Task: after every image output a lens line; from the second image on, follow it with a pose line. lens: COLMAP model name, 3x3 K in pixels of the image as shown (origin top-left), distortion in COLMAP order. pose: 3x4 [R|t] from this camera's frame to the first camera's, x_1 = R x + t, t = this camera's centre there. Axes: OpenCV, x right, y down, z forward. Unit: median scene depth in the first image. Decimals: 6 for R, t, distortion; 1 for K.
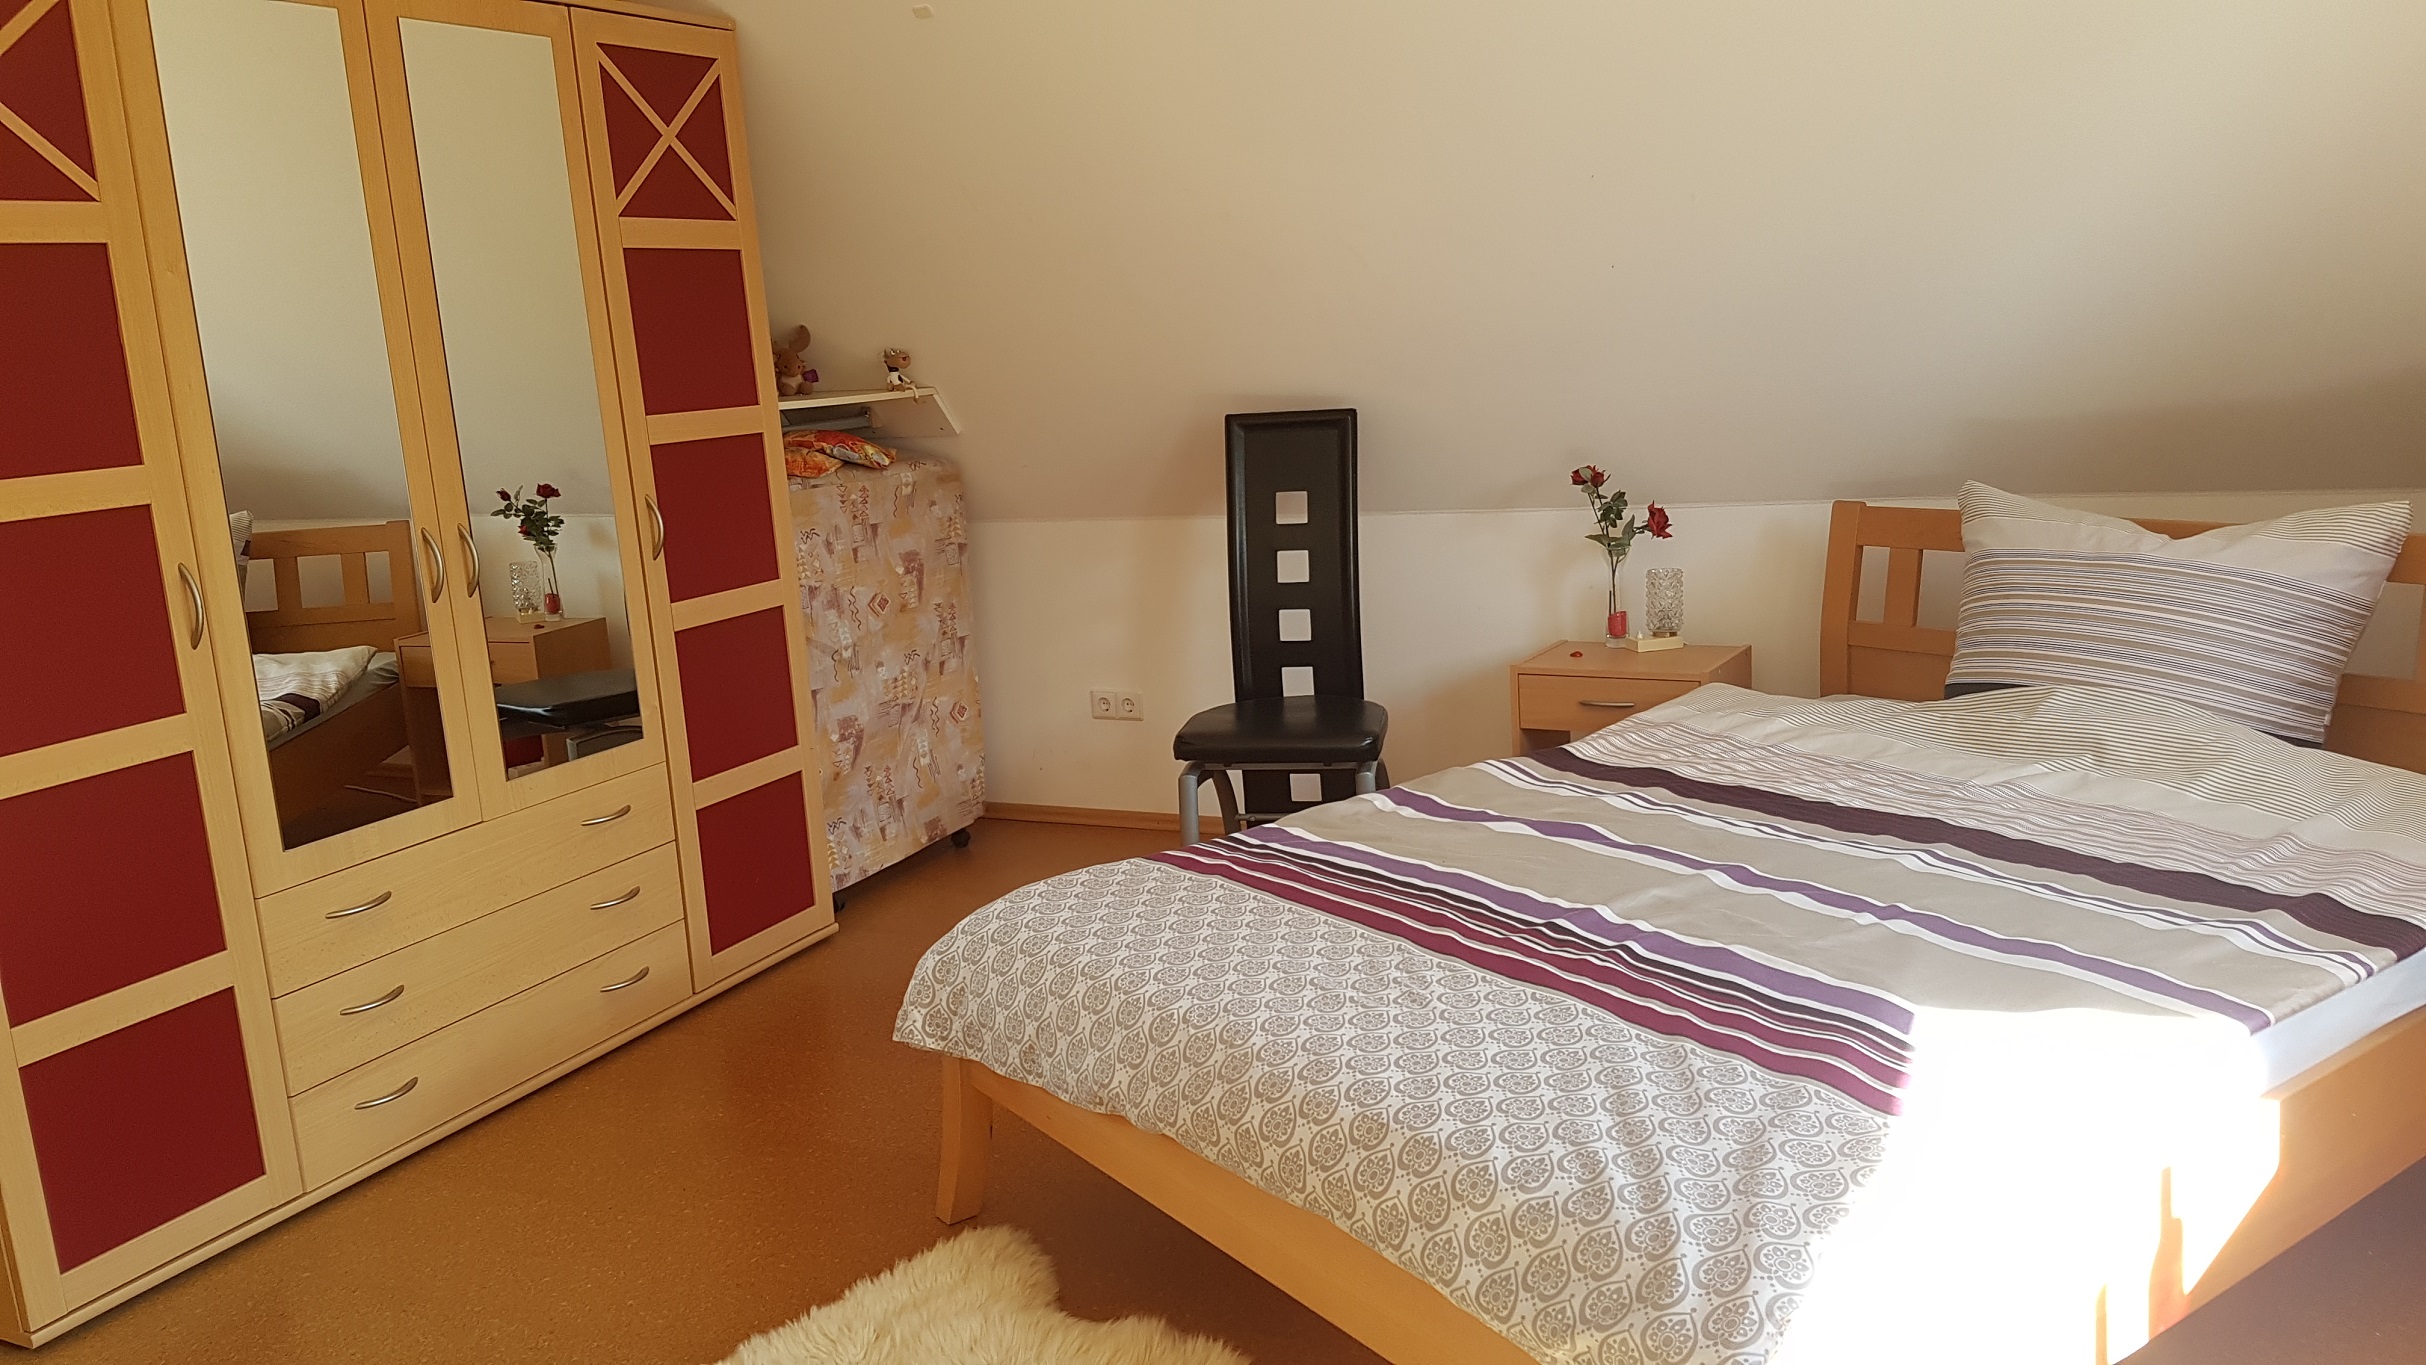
lens RADIAL K [[1888.7, 0, 1213.0], [0, 1888.7, 682.5], [0, 0, 1]] dist [0.002098, -0.000660]
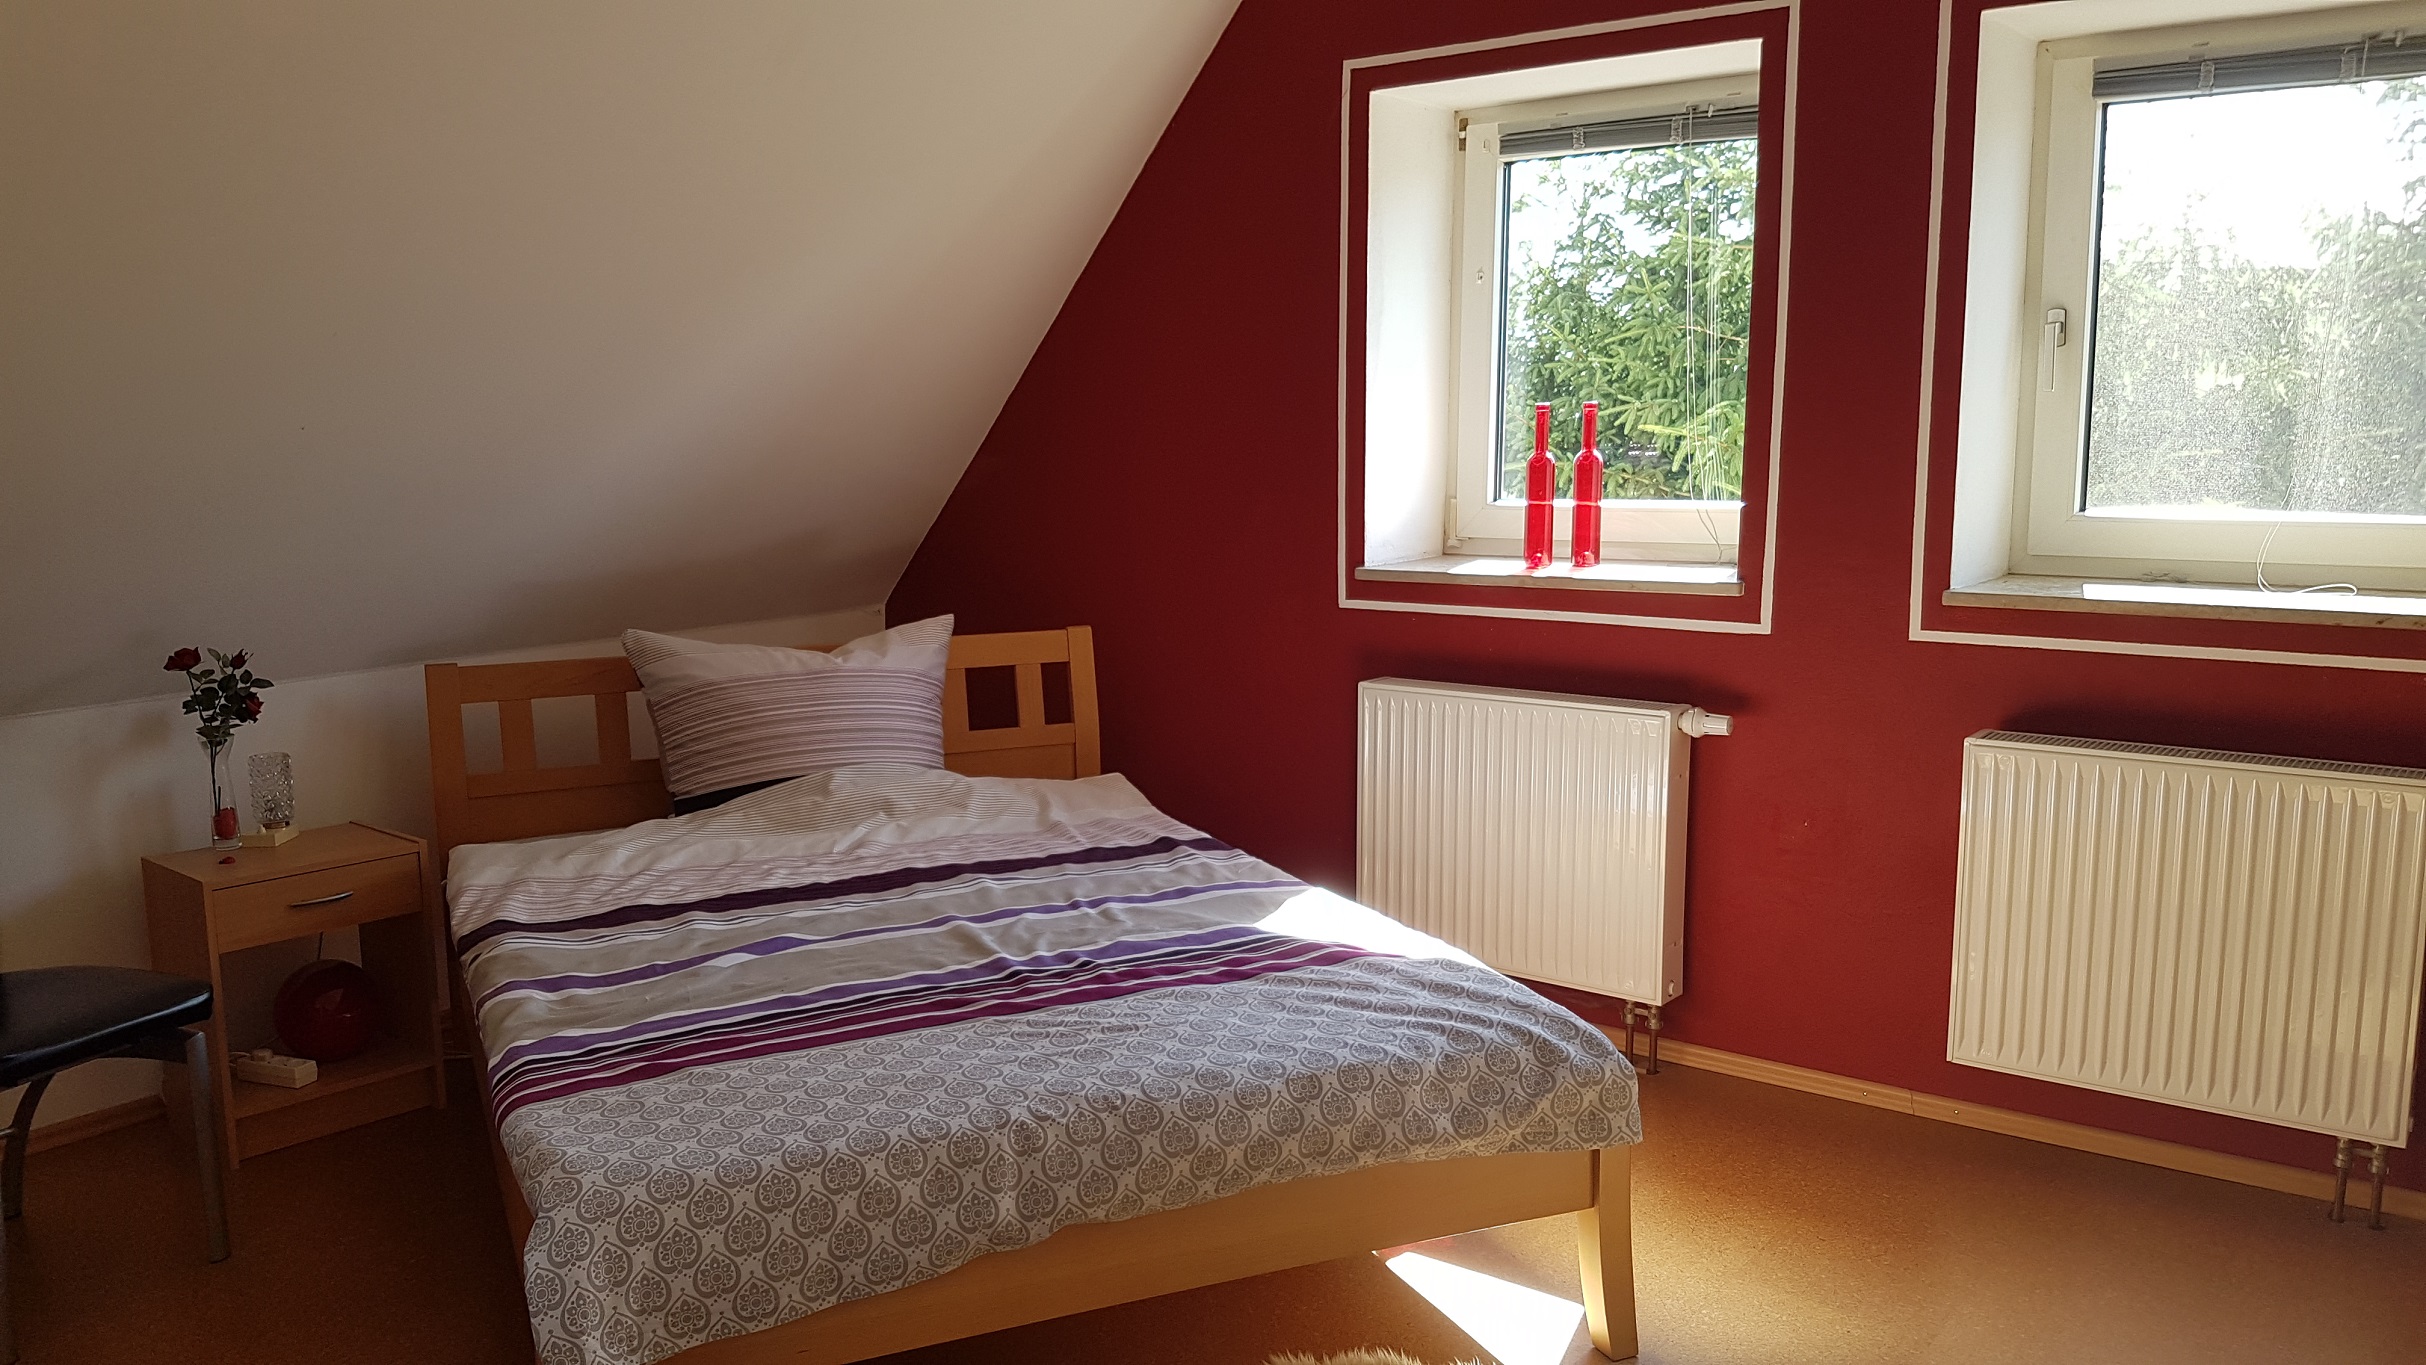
lens RADIAL K [[1763.9, 0, 1213.0], [0, 1763.9, 682.5], [0, 0, 1]] dist [0.157843, -0.000106]
pose [[0.166293, -0.076779, 0.983083, -0.815934], [0.185875, 0.981533, 0.045217, -0.072852], [-0.968399, 0.175211, 0.177493, 0.596537]]
